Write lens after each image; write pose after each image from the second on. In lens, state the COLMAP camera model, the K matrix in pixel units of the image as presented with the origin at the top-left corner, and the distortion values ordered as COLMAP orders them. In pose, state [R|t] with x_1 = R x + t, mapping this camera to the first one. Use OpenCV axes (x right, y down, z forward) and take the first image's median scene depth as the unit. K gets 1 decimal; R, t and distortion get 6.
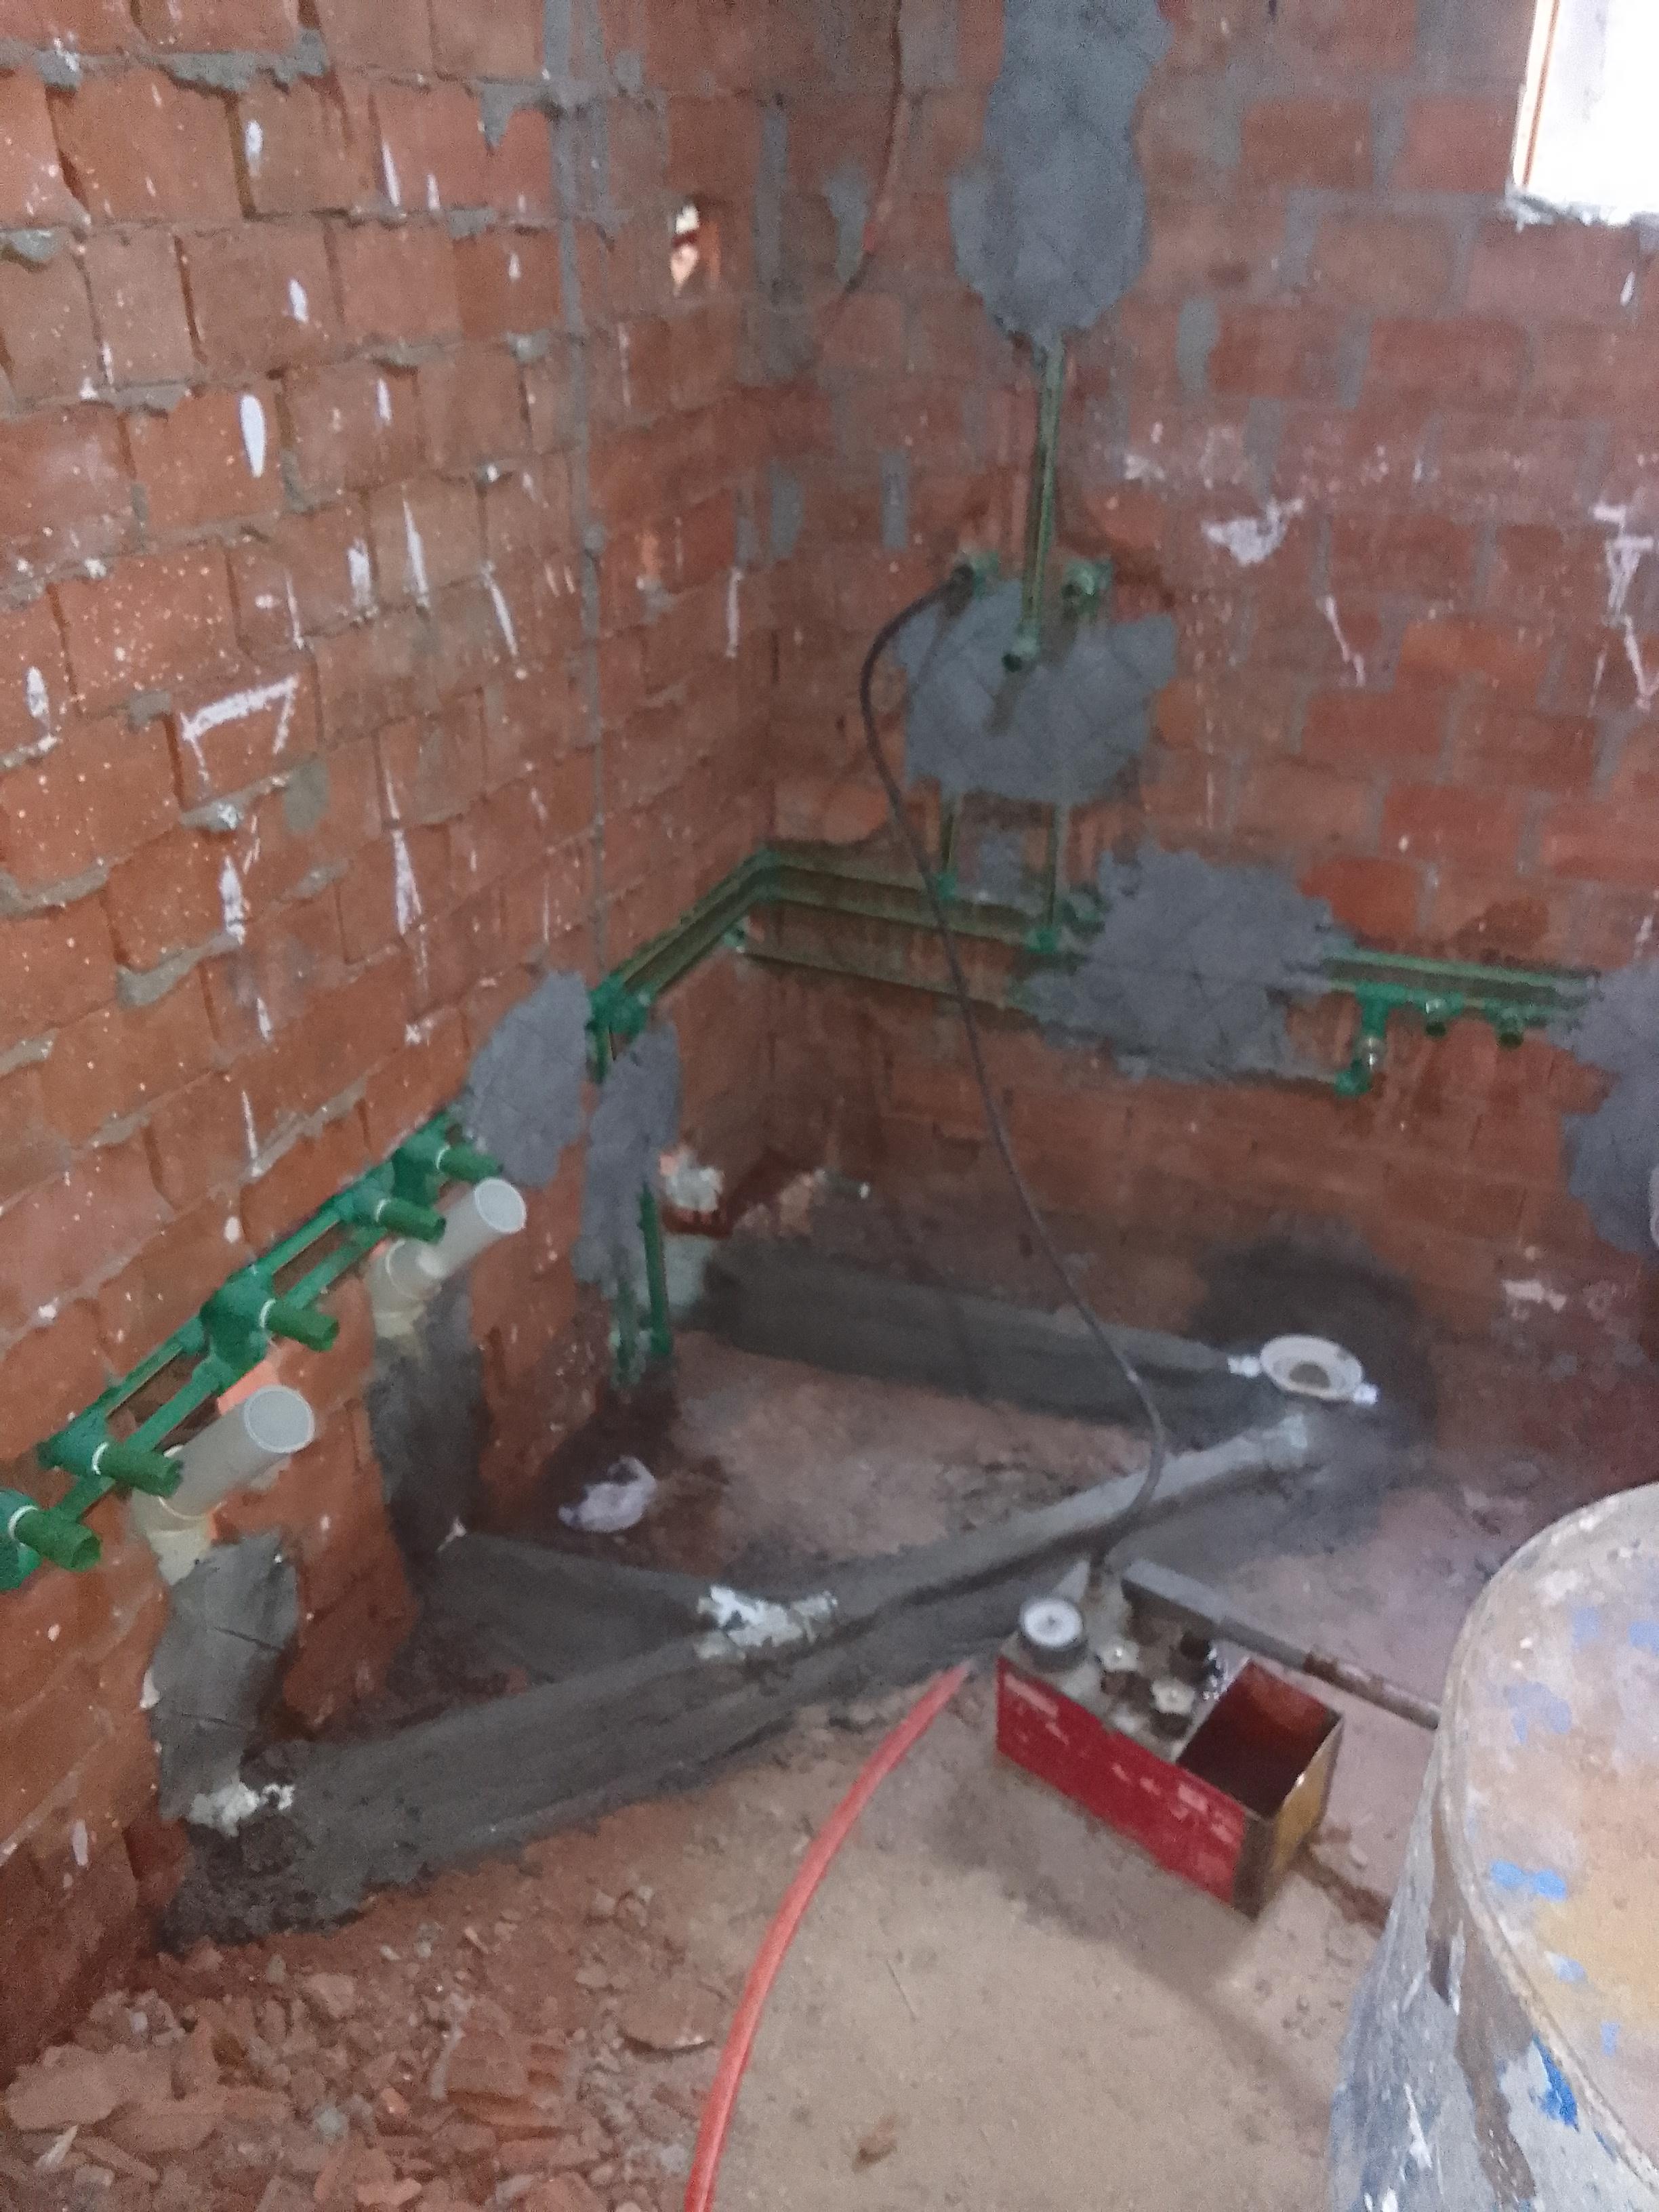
lens RADIAL K [[1678.1, 0, 821.7], [0, 1678.1, 1103.9], [0, 0, 1]] dist [0.047677, -0.079952]
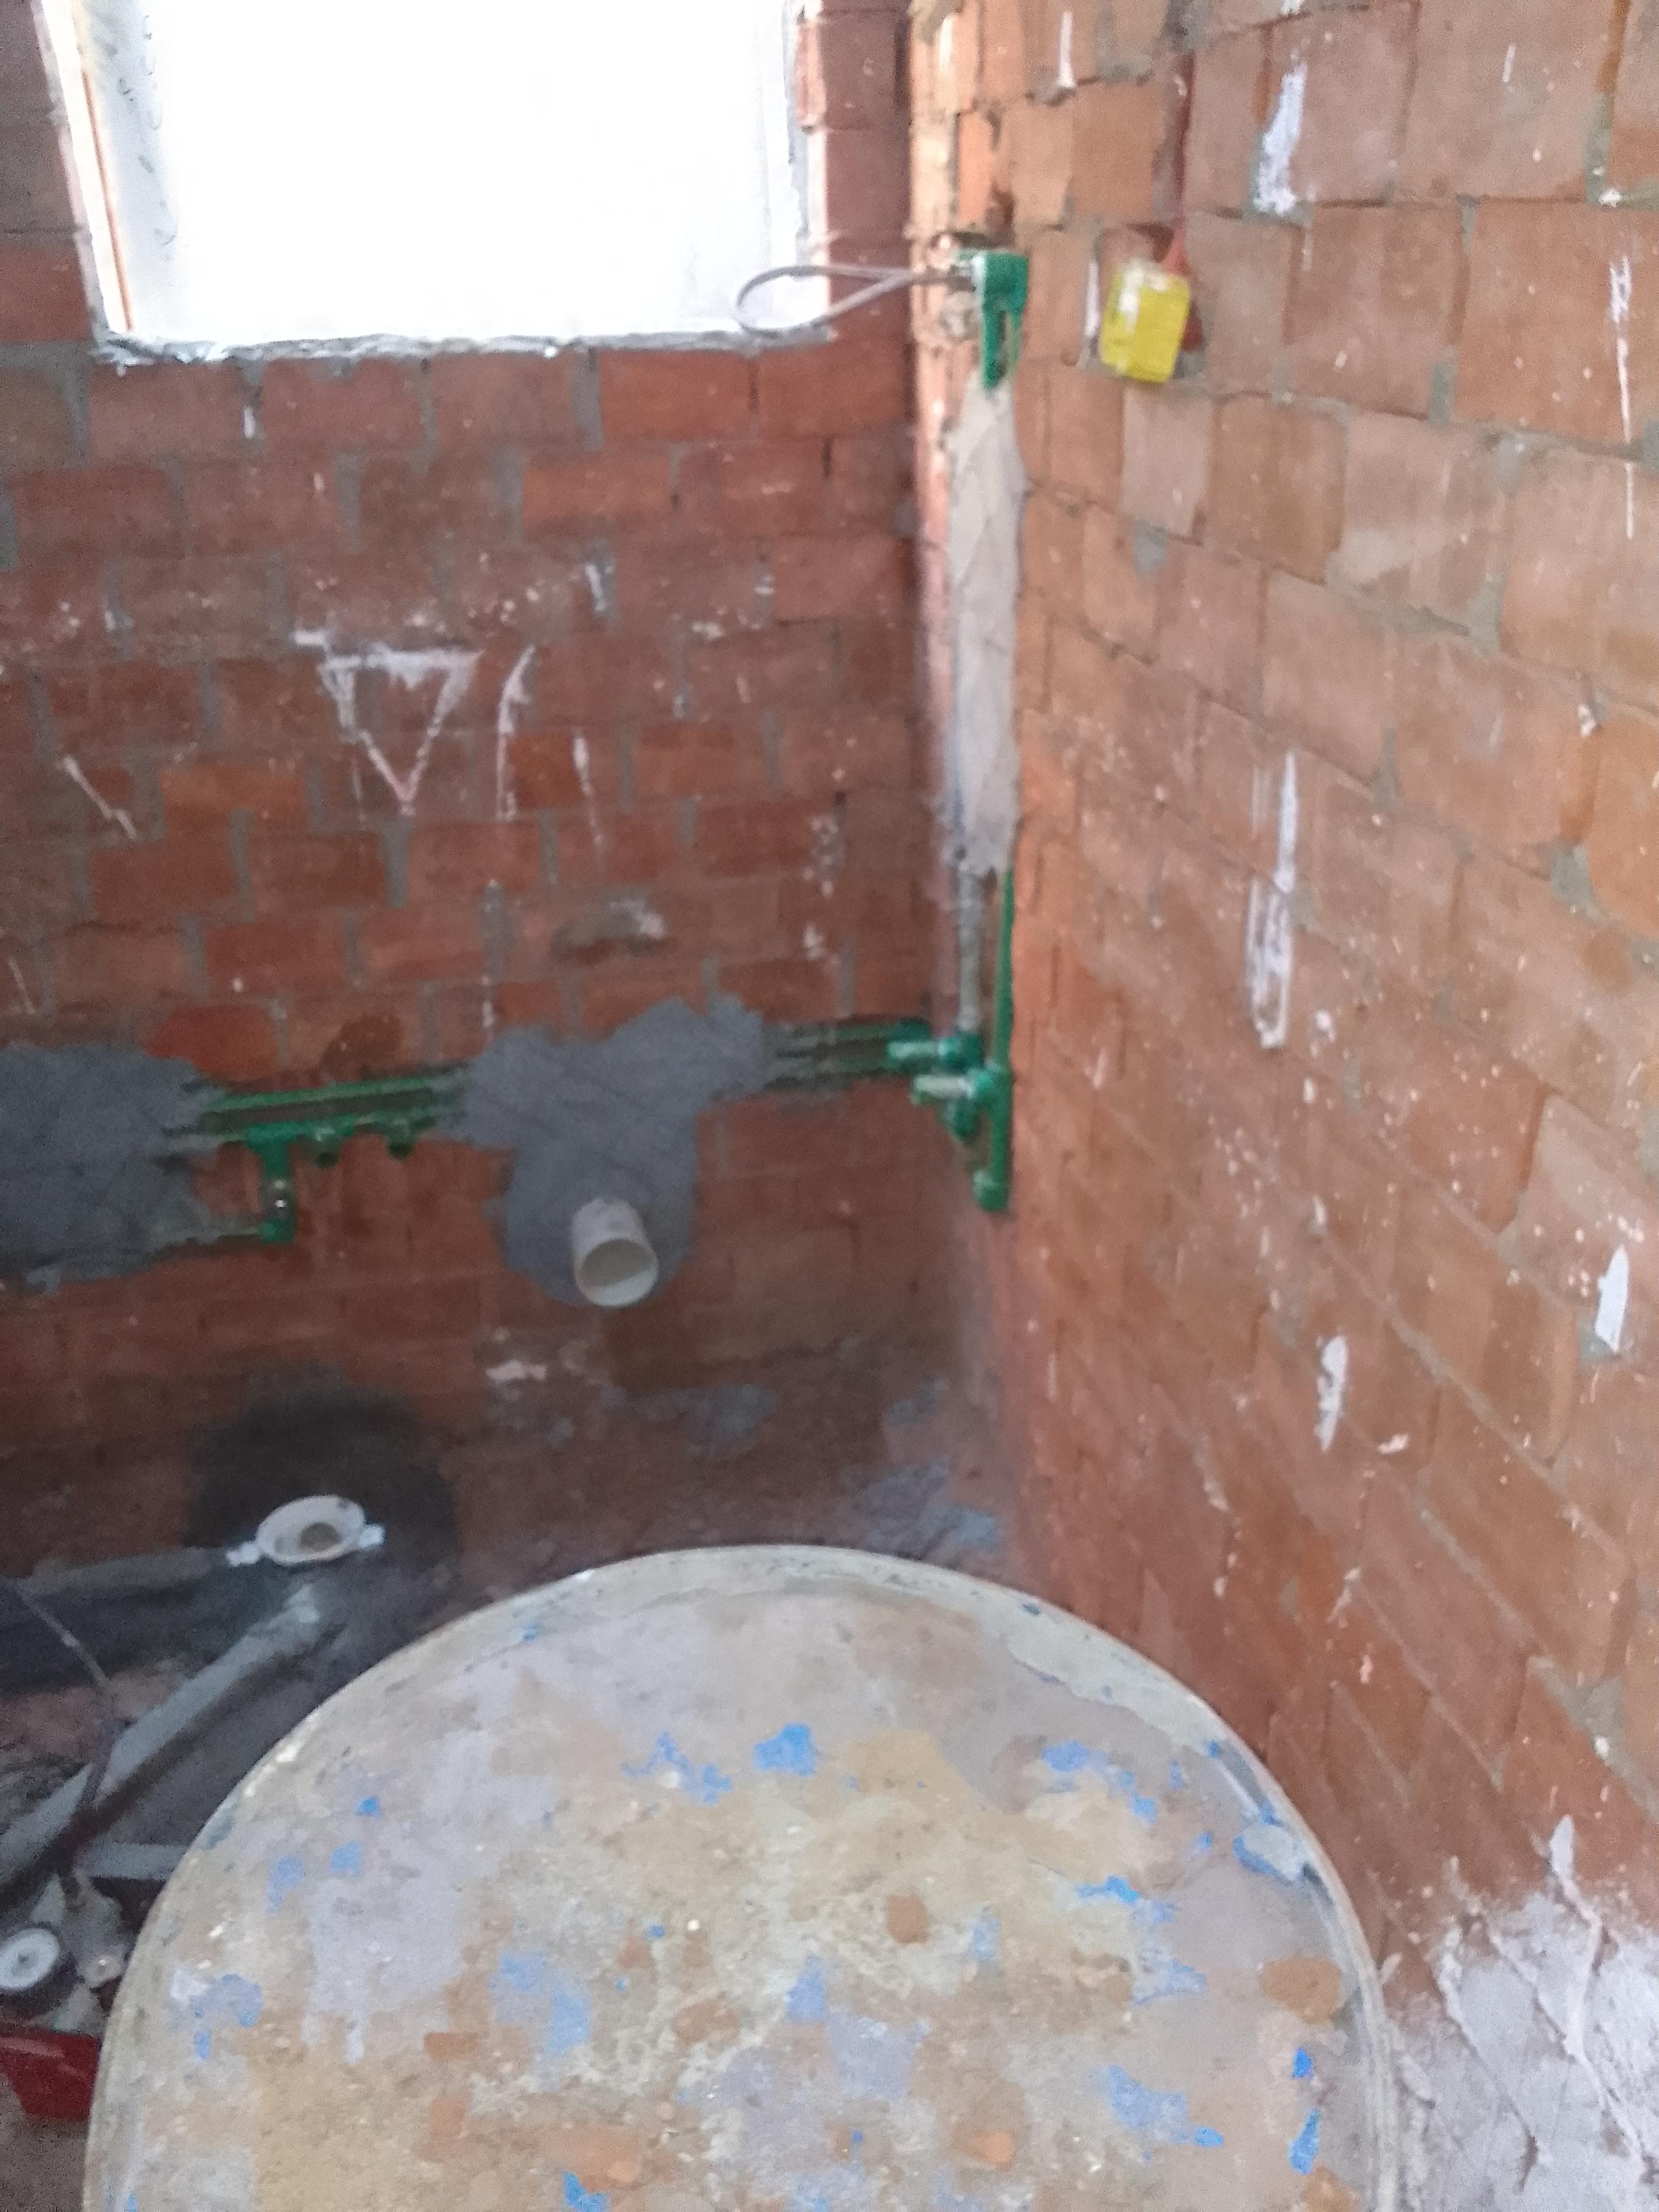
lens RADIAL K [[1678.1, 0, 821.4], [0, 1678.1, 1104.1], [0, 0, 1]] dist [0.047677, -0.079952]
pose [[0.850139, -0.266043, 0.454407, 0.171642], [0.285489, 0.958008, 0.026773, -0.018934], [-0.442448, 0.106968, 0.890392, -0.006497]]
